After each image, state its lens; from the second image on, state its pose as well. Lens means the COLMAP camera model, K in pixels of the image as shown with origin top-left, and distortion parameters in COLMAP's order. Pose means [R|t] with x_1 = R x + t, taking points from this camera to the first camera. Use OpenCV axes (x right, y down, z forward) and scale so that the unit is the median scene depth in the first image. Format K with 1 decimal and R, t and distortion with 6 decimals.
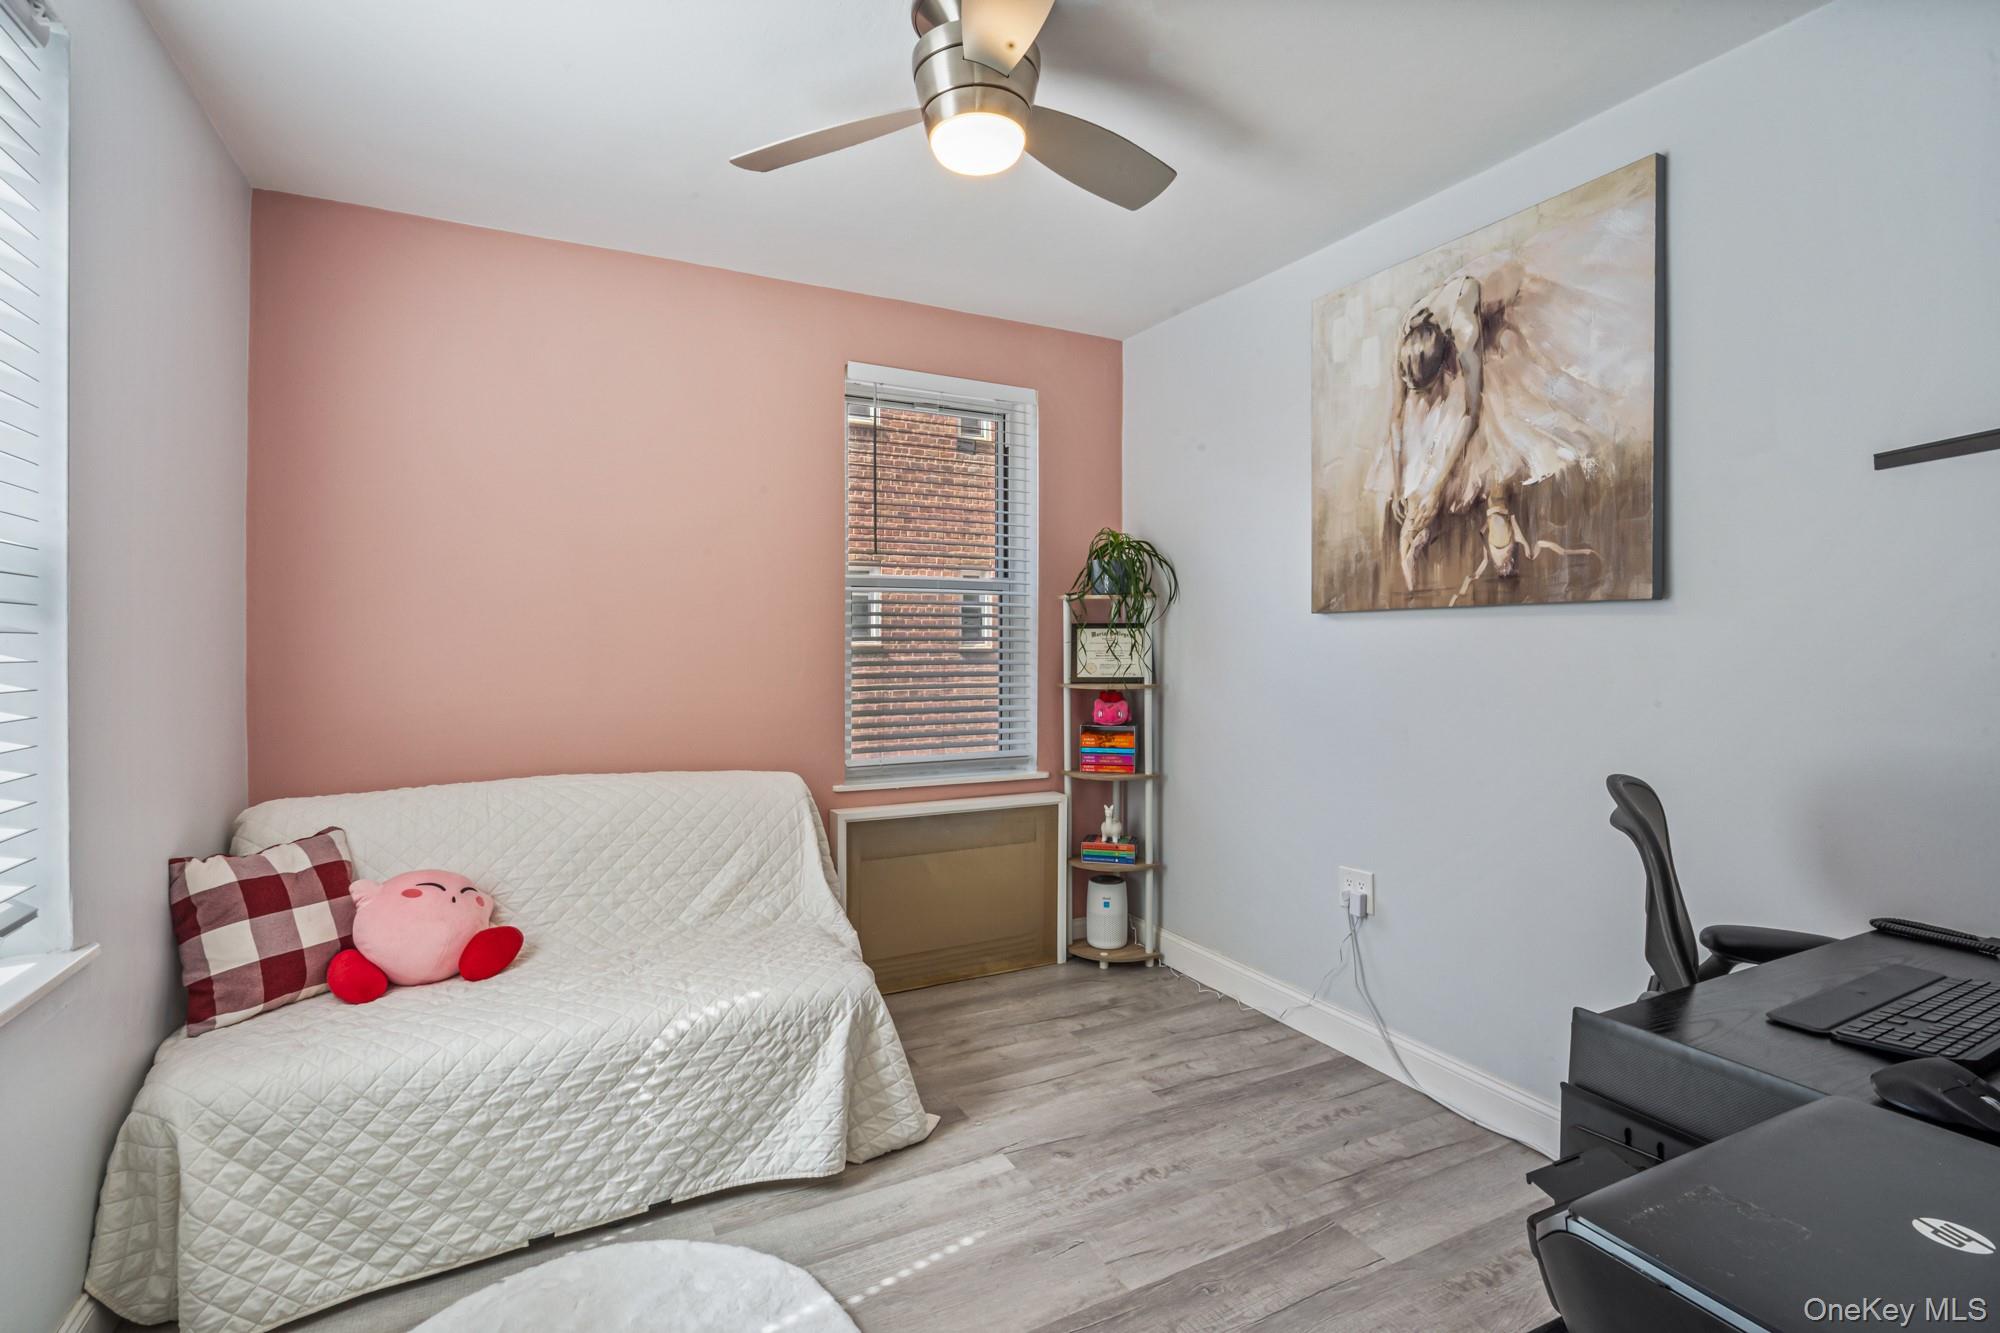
lens RADIAL K [[917.6, 0, 1003.6], [0, 917.6, 647.3], [0, 0, 1]] dist [-0.003147, 0.000758]
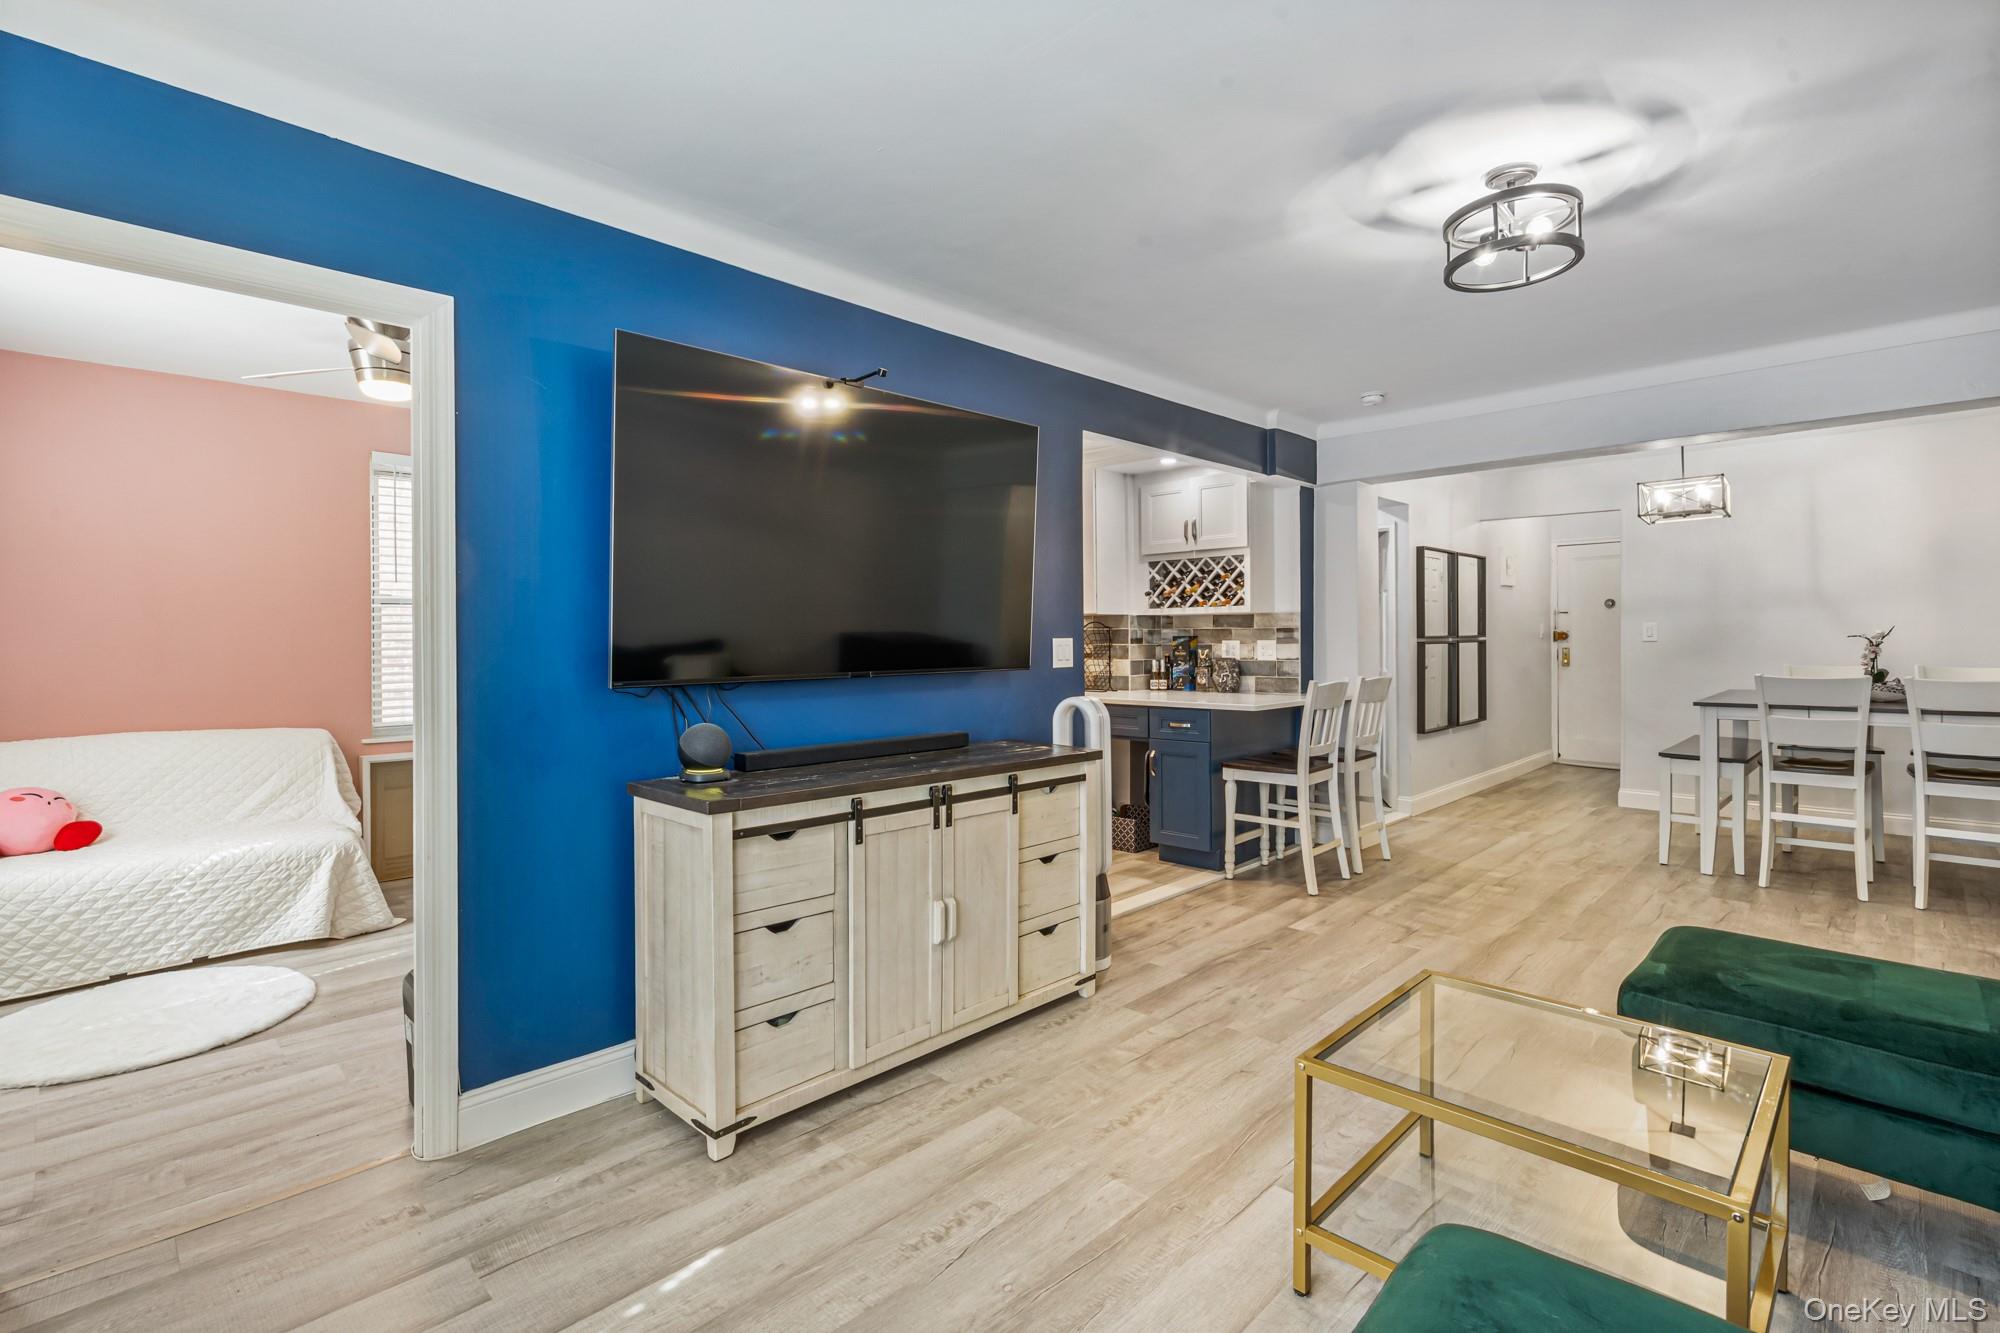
lens RADIAL K [[917.6, 0, 1007.0], [0, 917.6, 641.3], [0, 0, 1]] dist [-0.003147, 0.000758]
pose [[0.952549, -0.006812, 0.304308, 0.584135], [0.006817, 0.999976, 0.001047, -0.002367], [-0.304308, 0.001078, 0.952573, -1.180462]]
